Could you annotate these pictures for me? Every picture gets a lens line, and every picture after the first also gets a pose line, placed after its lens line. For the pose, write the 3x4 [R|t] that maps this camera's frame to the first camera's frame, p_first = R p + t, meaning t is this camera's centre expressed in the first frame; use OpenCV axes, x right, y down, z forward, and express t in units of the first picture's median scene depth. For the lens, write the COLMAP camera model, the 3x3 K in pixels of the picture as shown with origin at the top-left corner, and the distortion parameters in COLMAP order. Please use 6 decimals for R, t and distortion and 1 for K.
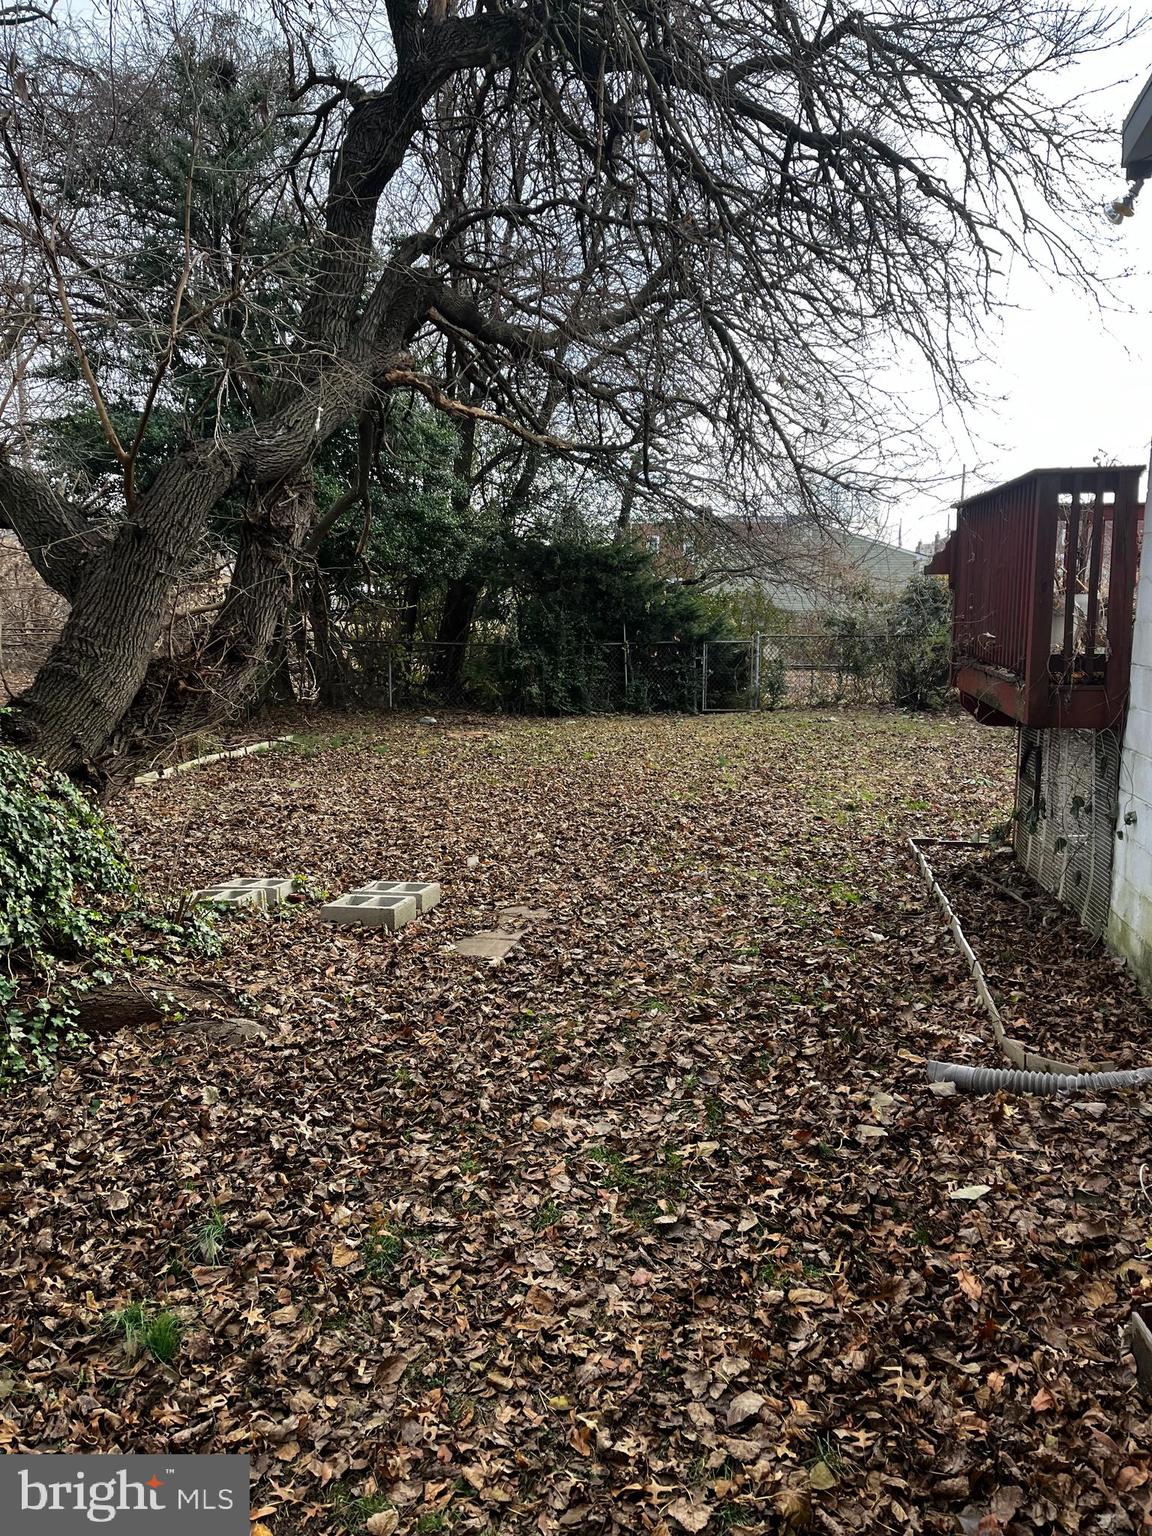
lens RADIAL K [[1164.3, 0, 574.7], [0, 1164.3, 776.8], [0, 0, 1]] dist [0.079174, -0.100850]
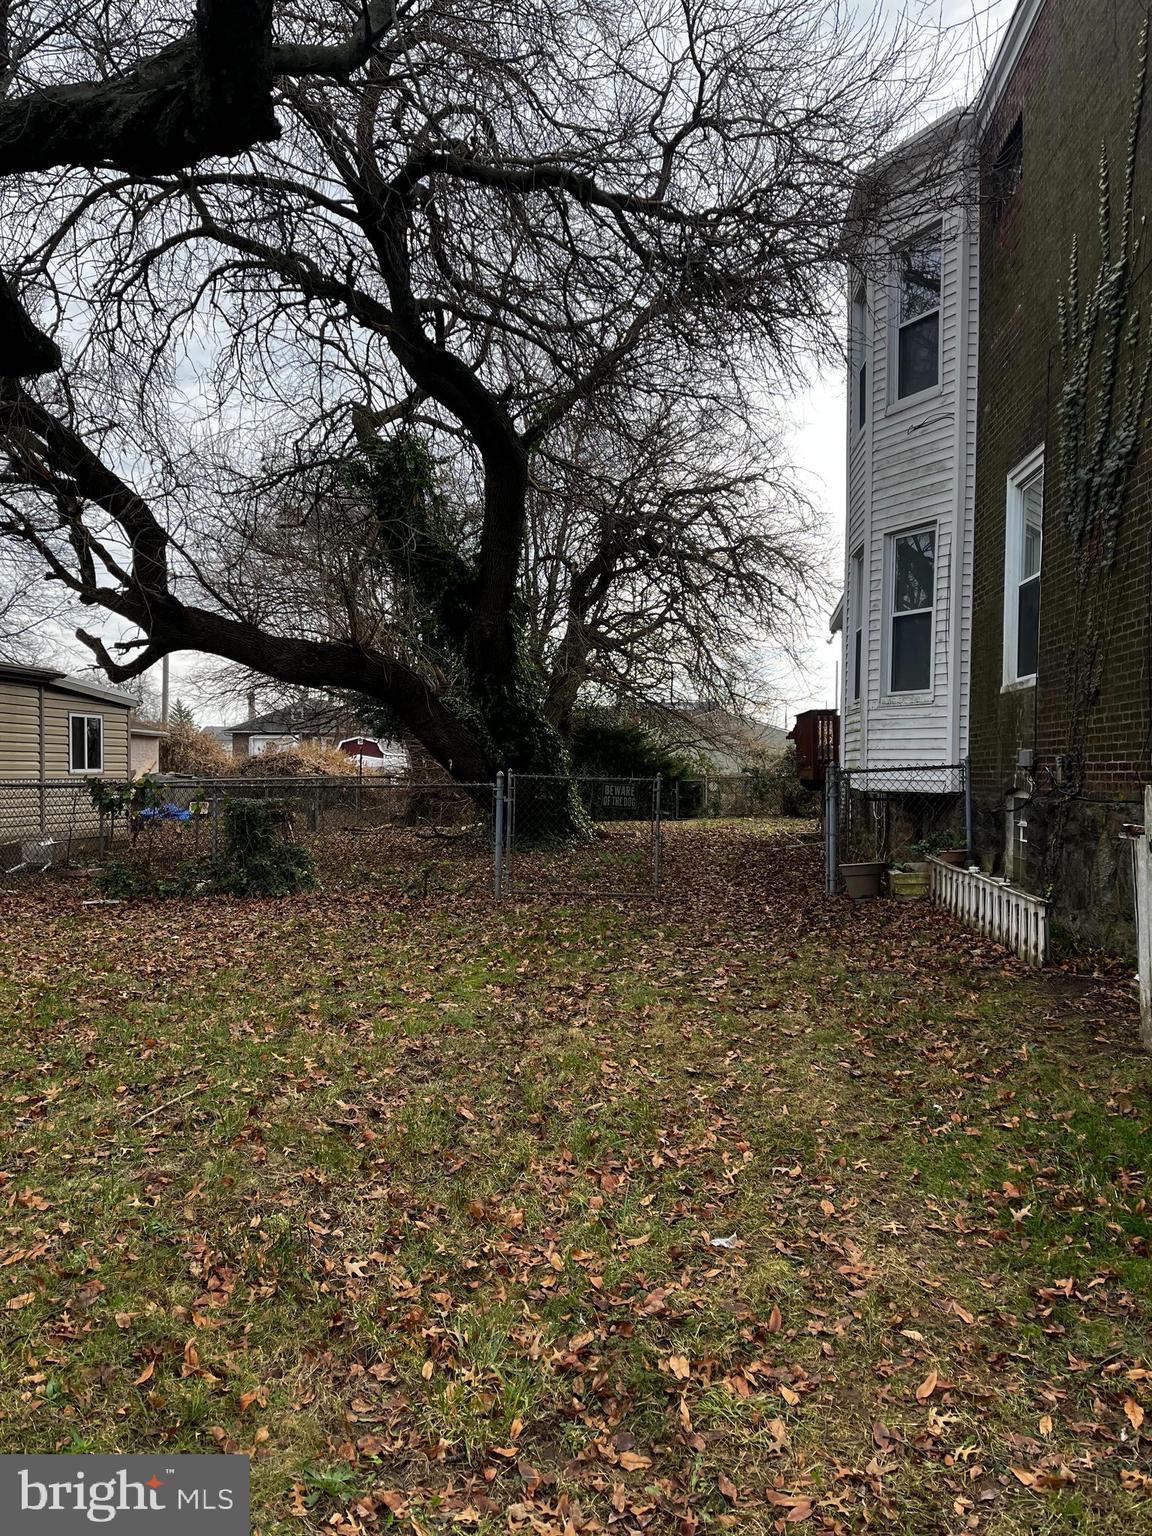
lens RADIAL K [[1164.3, 0, 574.7], [0, 1164.3, 776.8], [0, 0, 1]] dist [0.079174, -0.100850]
pose [[0.996556, -0.005456, 0.082747, -0.316924], [0.017934, 0.988401, -0.150807, 0.238058], [-0.080964, 0.151771, 0.985094, -1.230685]]
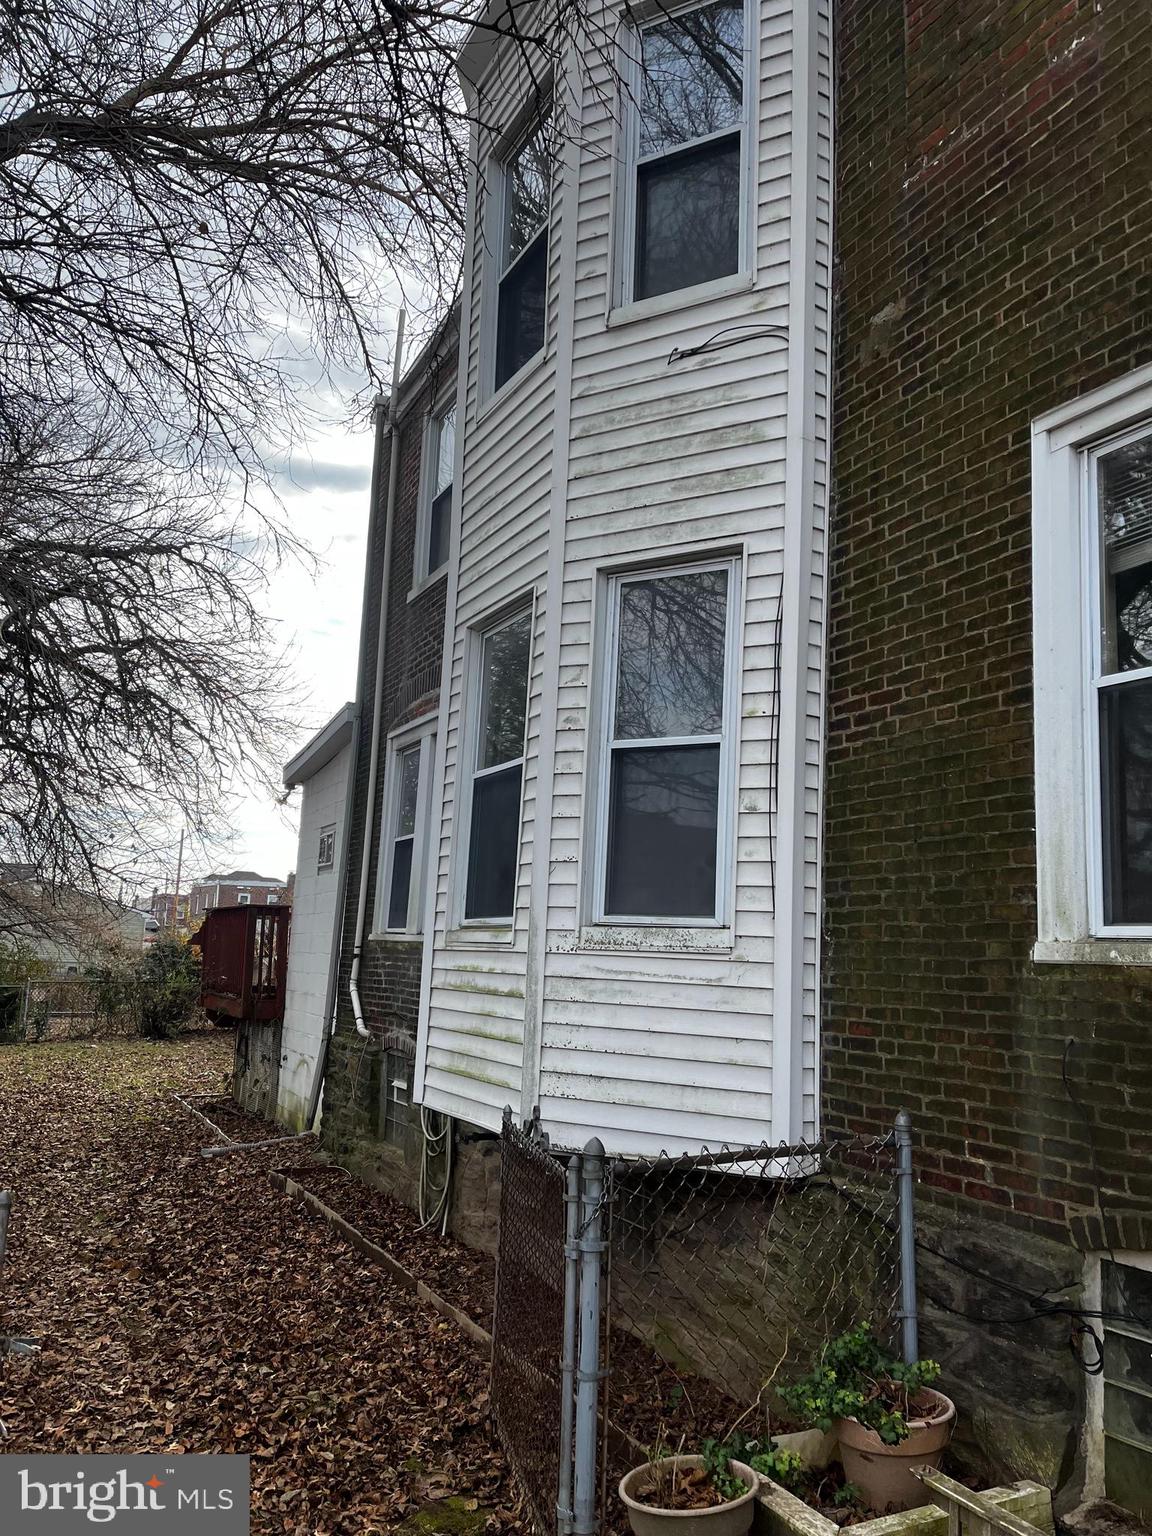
lens RADIAL K [[1164.3, 0, 574.7], [0, 1164.3, 776.8], [0, 0, 1]] dist [0.079174, -0.100850]
pose [[0.800663, 0.112810, 0.588399, -0.231825], [0.064397, 0.960218, -0.271724, 0.079960], [-0.595645, 0.255451, 0.761546, -0.584186]]
